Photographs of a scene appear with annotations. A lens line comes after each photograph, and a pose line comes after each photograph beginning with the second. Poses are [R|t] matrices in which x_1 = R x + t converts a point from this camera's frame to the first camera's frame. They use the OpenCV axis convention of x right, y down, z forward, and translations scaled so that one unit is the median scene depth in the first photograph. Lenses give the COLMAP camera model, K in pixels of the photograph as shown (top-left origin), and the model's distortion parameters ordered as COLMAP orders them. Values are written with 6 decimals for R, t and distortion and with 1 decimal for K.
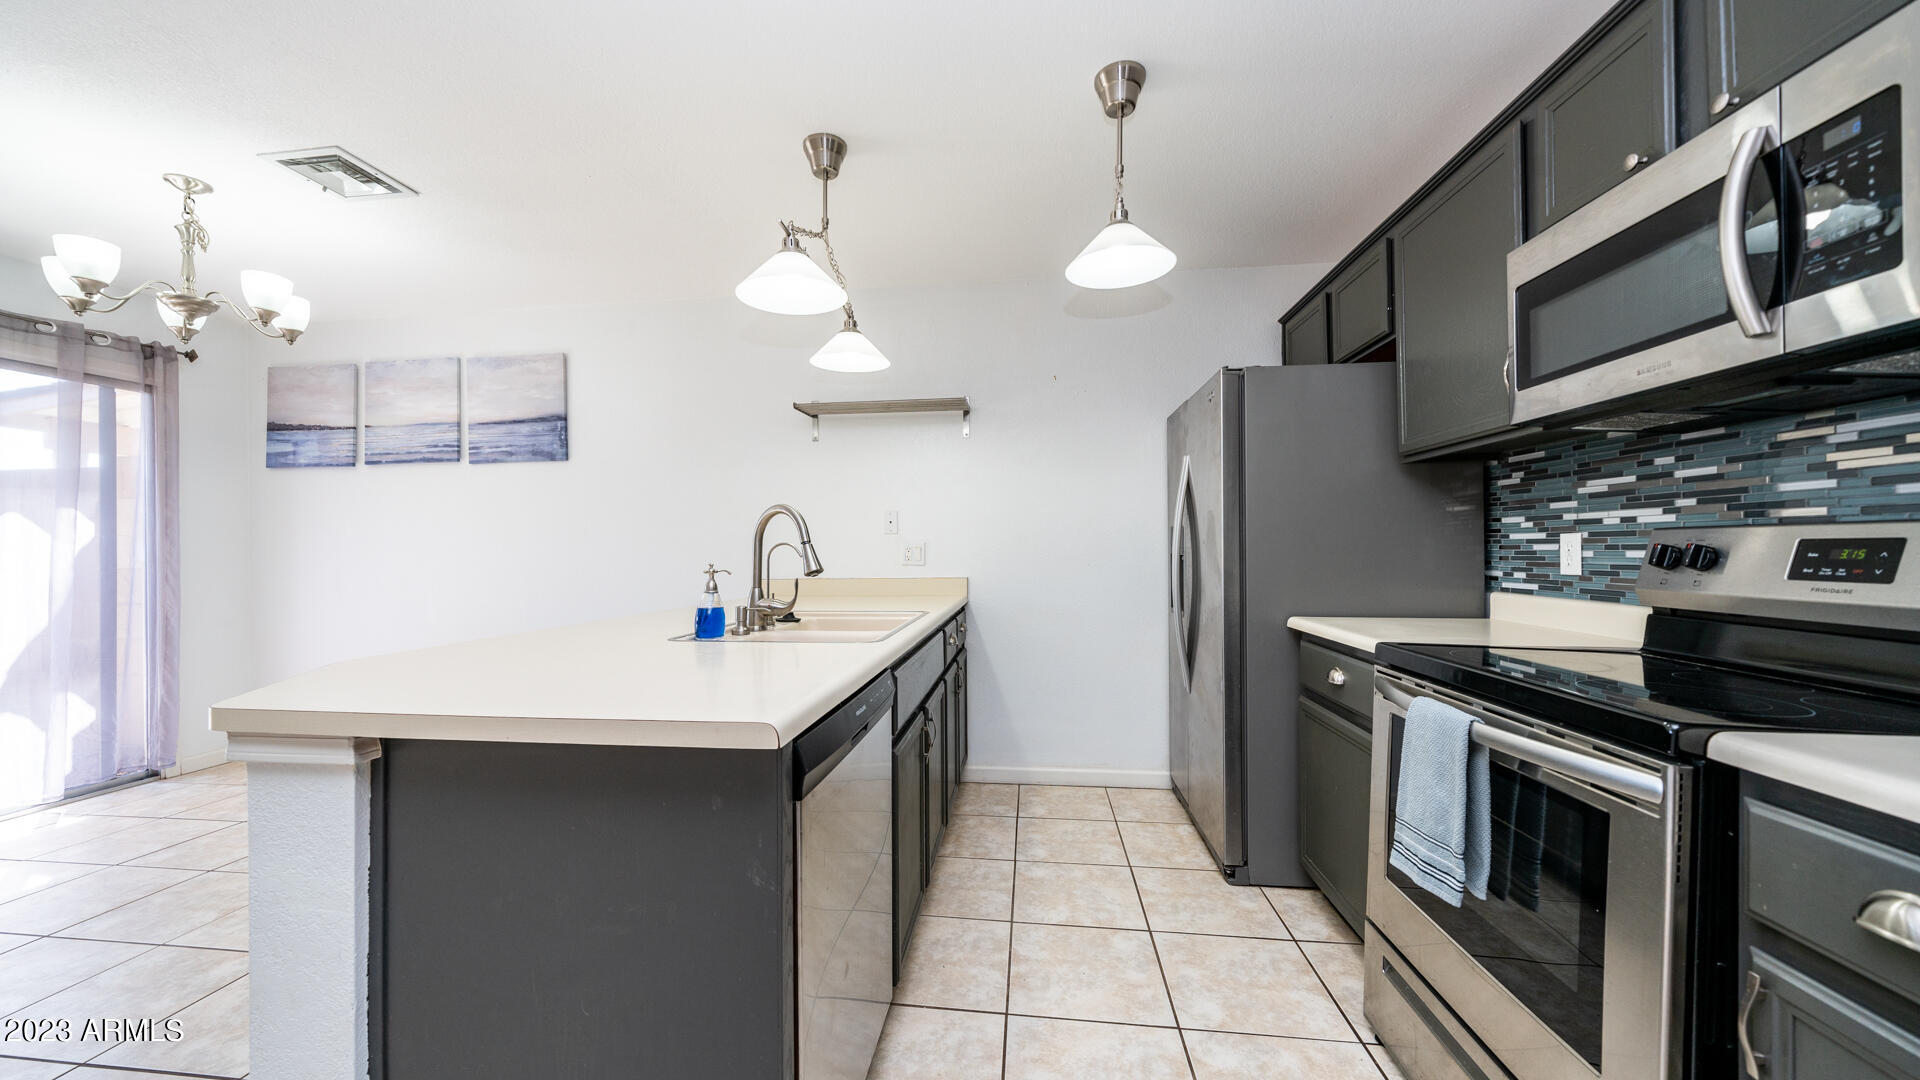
lens RADIAL K [[676.3, 0, 960.0], [0, 676.3, 540.0], [0, 0, 1]] dist [-0.007871, 0.000038]
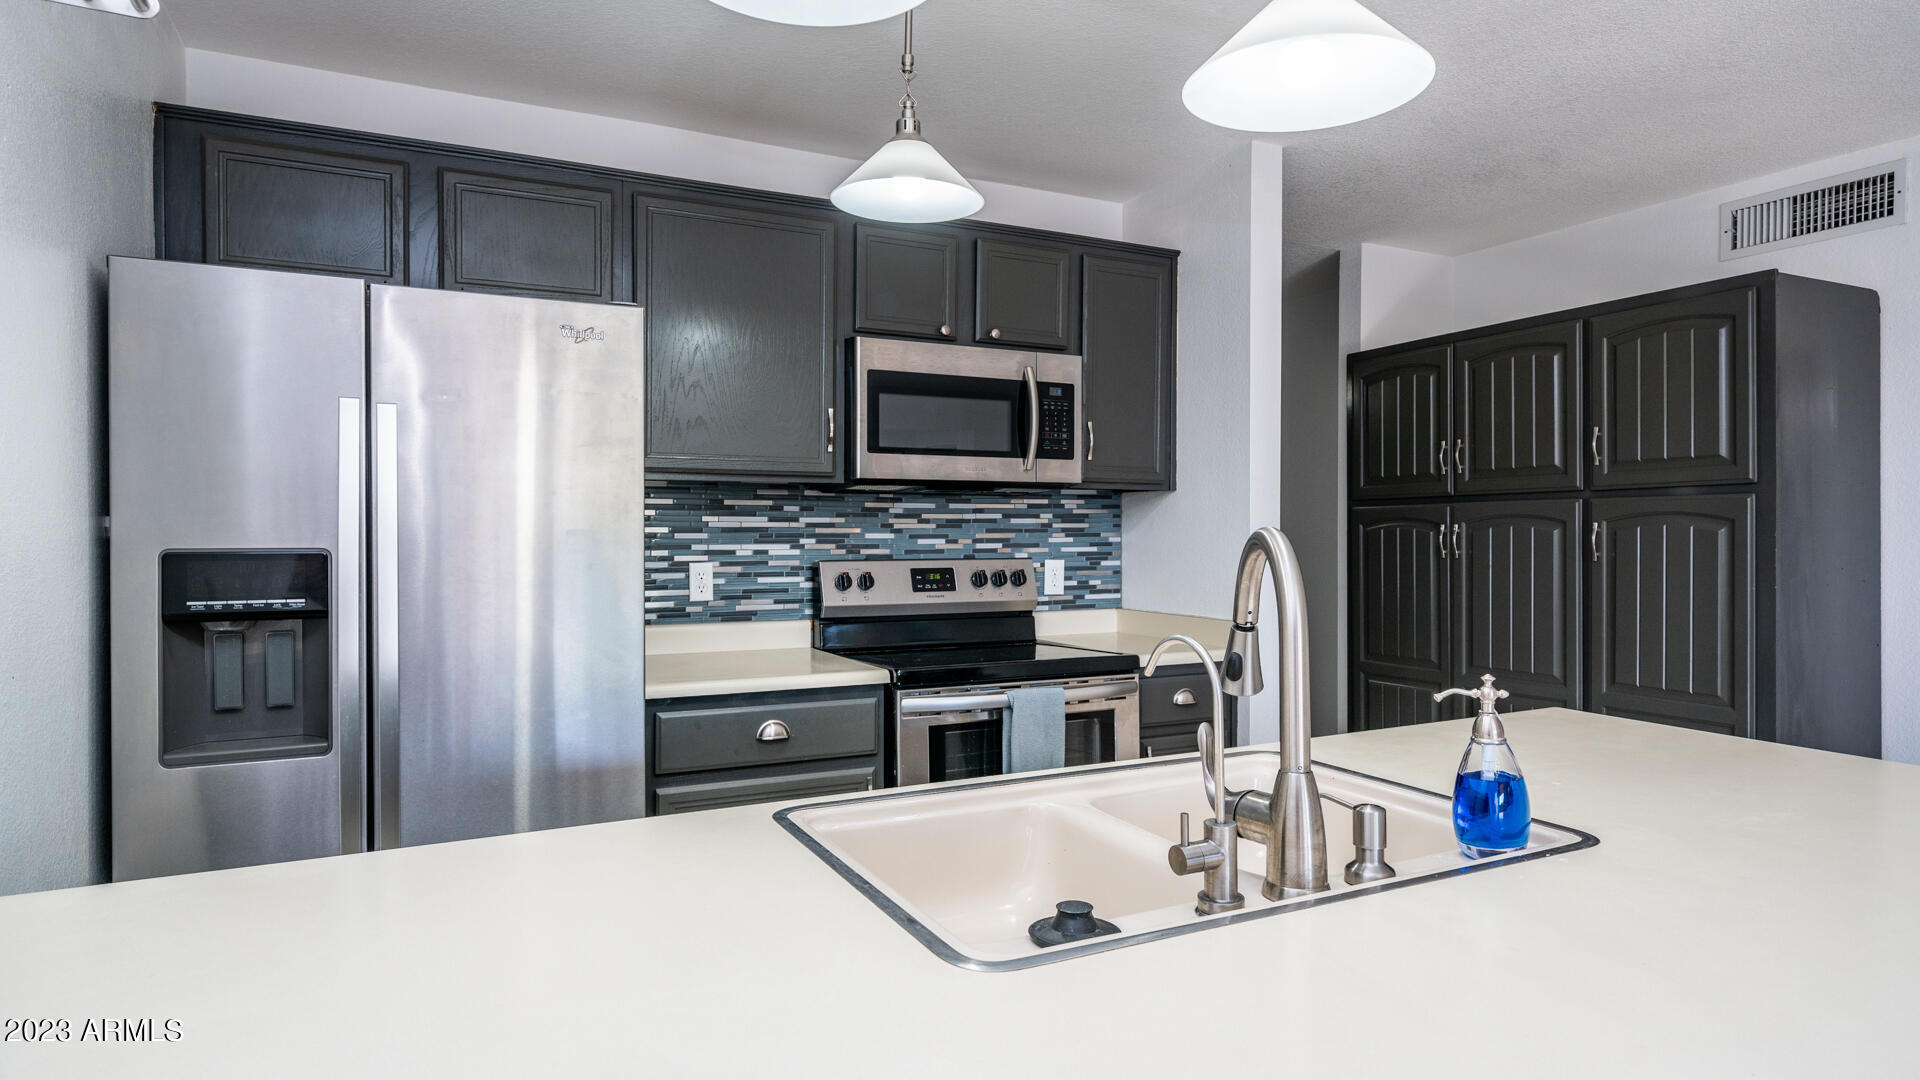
lens RADIAL K [[1039.2, 0, 951.4], [0, 1039.2, 538.8], [0, 0, 1]] dist [0.002661, 0.000369]
pose [[-0.544013, -0.002103, 0.839074, -0.848214], [-0.009680, 0.999946, -0.003770, -0.054607], [-0.839021, -0.010173, -0.544004, 1.870029]]
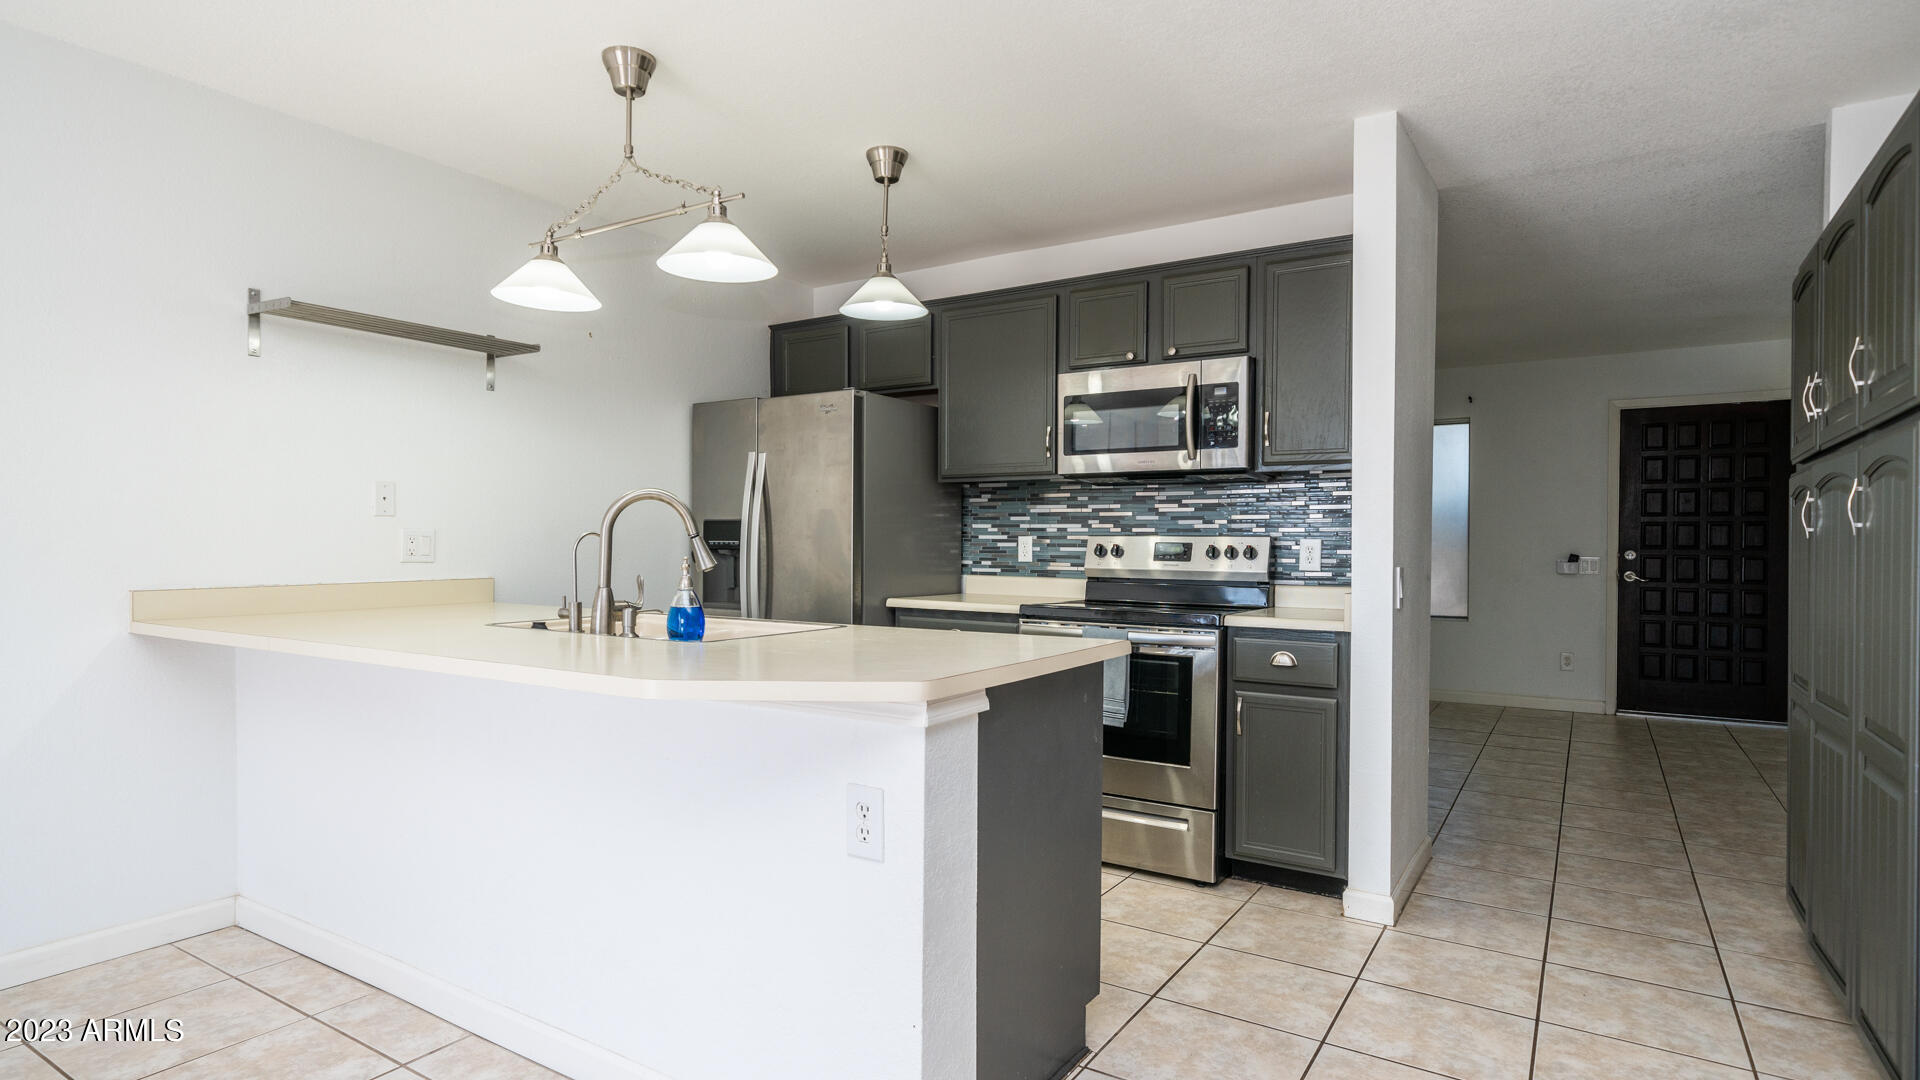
lens RADIAL K [[991.0, 0, 958.2], [0, 991.0, 545.5], [0, 0, 1]] dist [-0.000253, 0.000324]
pose [[0.444584, 0.007095, 0.895709, -1.561226], [-0.022294, 0.999746, 0.003146, 0.009787], [-0.895459, -0.021368, 0.444630, 0.092612]]
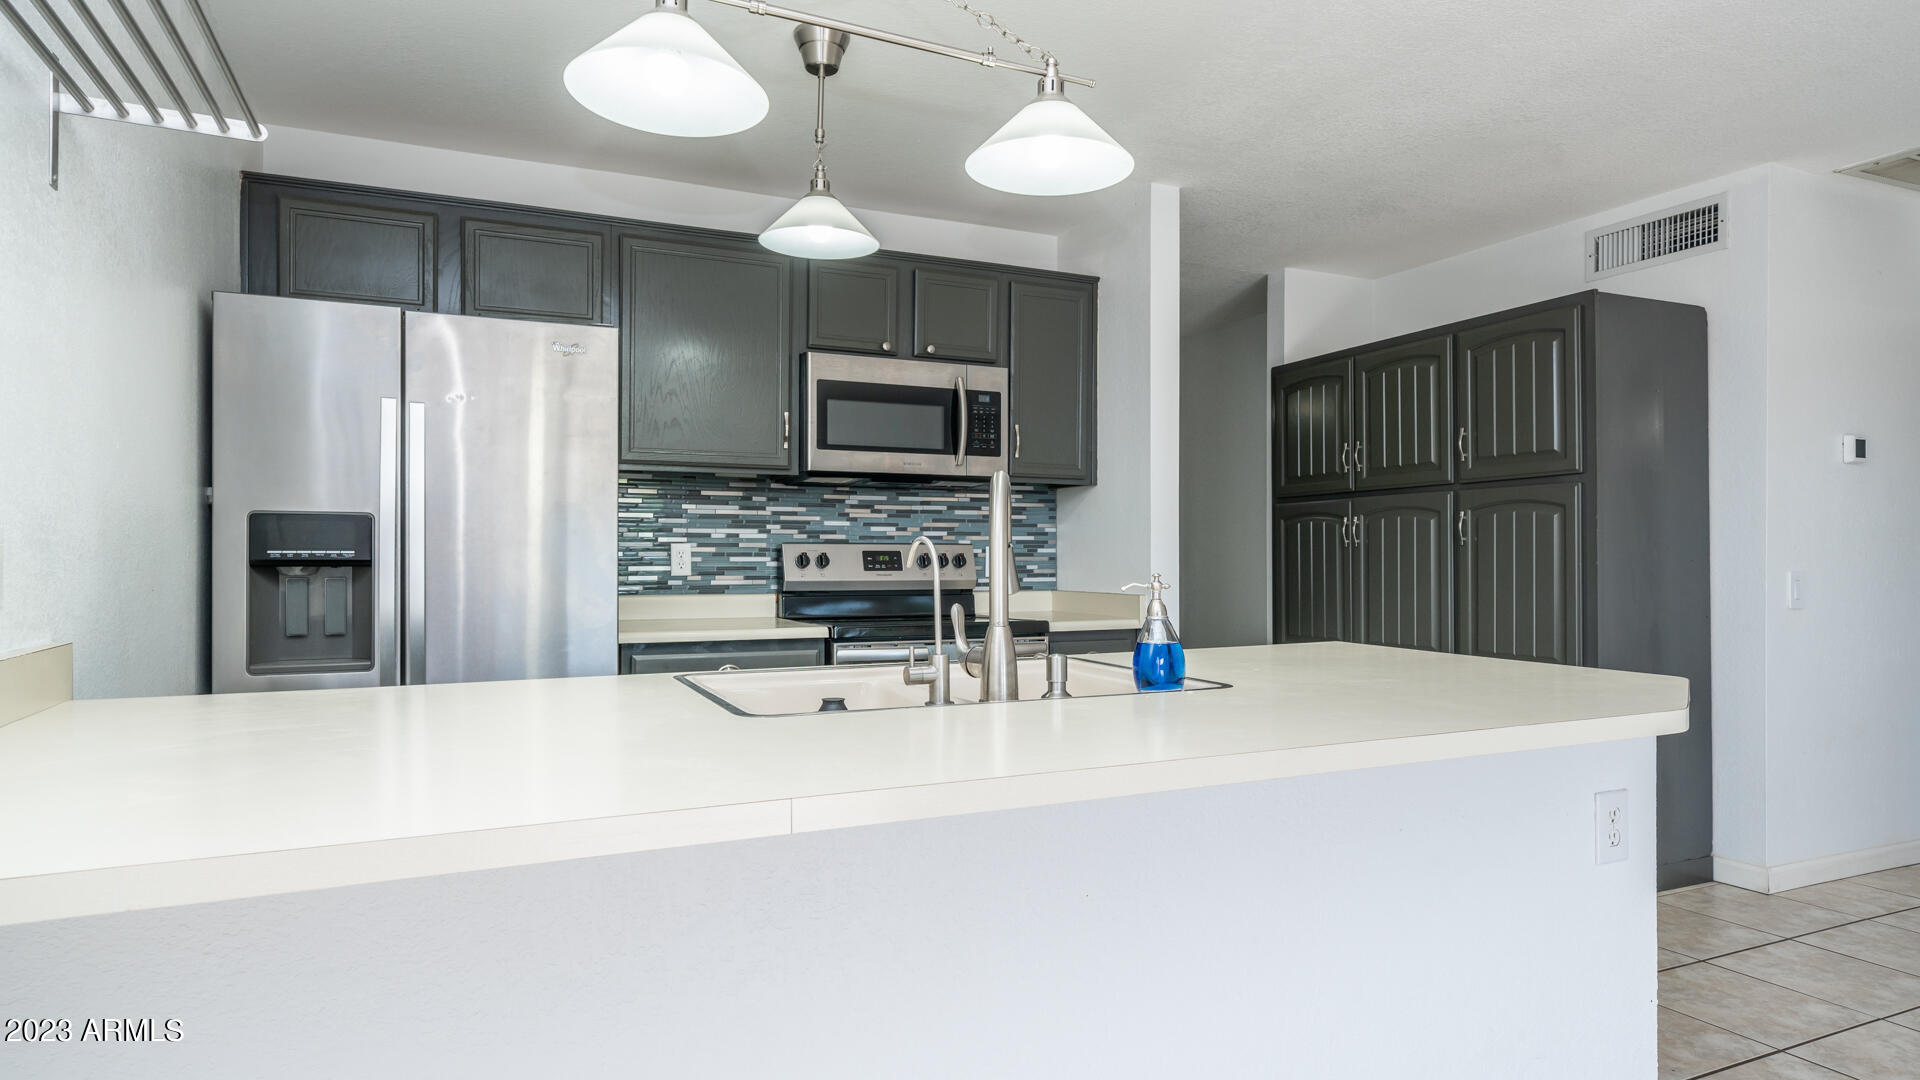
lens RADIAL K [[1048.7, 0, 957.7], [0, 1048.7, 549.4], [0, 0, 1]] dist [0.002206, 0.000472]
pose [[-0.517822, 0.009601, 0.855435, -1.277595], [-0.009557, 0.999810, -0.017006, 0.035850], [-0.855435, -0.016982, -0.517632, 1.883768]]
